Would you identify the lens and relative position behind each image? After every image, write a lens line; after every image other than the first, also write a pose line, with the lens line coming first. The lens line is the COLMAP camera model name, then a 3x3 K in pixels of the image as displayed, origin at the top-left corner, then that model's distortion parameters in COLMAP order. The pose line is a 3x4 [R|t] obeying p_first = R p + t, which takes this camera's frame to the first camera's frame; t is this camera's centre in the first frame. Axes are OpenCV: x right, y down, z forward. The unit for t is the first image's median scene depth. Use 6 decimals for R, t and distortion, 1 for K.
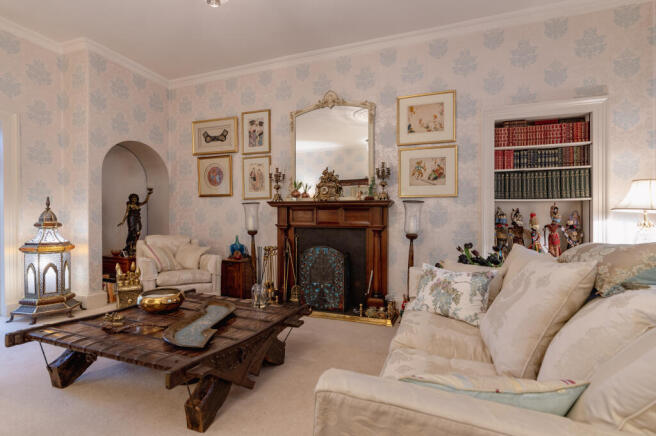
lens RADIAL K [[327.9, 0, 330.9], [0, 327.9, 217.1], [0, 0, 1]] dist [0.004125, 0.000795]
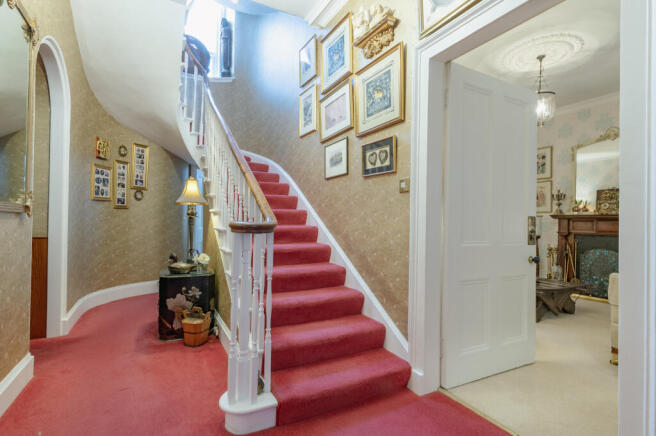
lens RADIAL K [[327.9, 0, 328.5], [0, 327.9, 222.2], [0, 0, 1]] dist [0.004125, 0.000795]
pose [[0.767101, 0.013198, -0.641391, -0.022032], [-0.021188, 0.999764, -0.004768, 0.009517], [0.641177, 0.017247, 0.767199, -0.642179]]
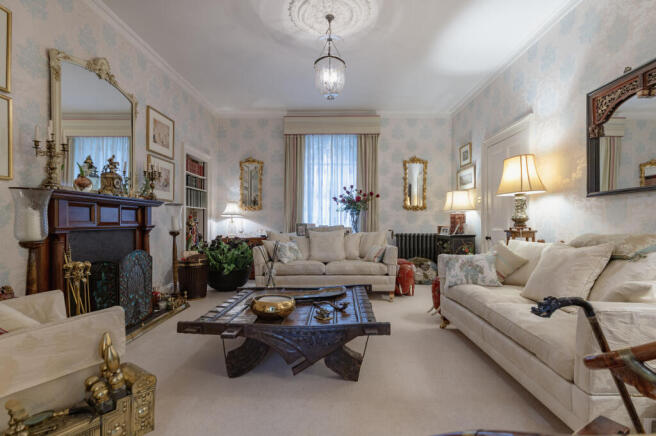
lens RADIAL K [[327.9, 0, 329.3], [0, 327.9, 220.9], [0, 0, 1]] dist [0.004125, 0.000795]
pose [[-0.344773, 0.003738, 0.938679, -0.904231], [0.014733, 0.999890, 0.001429, 0.017195], [-0.938571, 0.014322, -0.344790, 0.736588]]
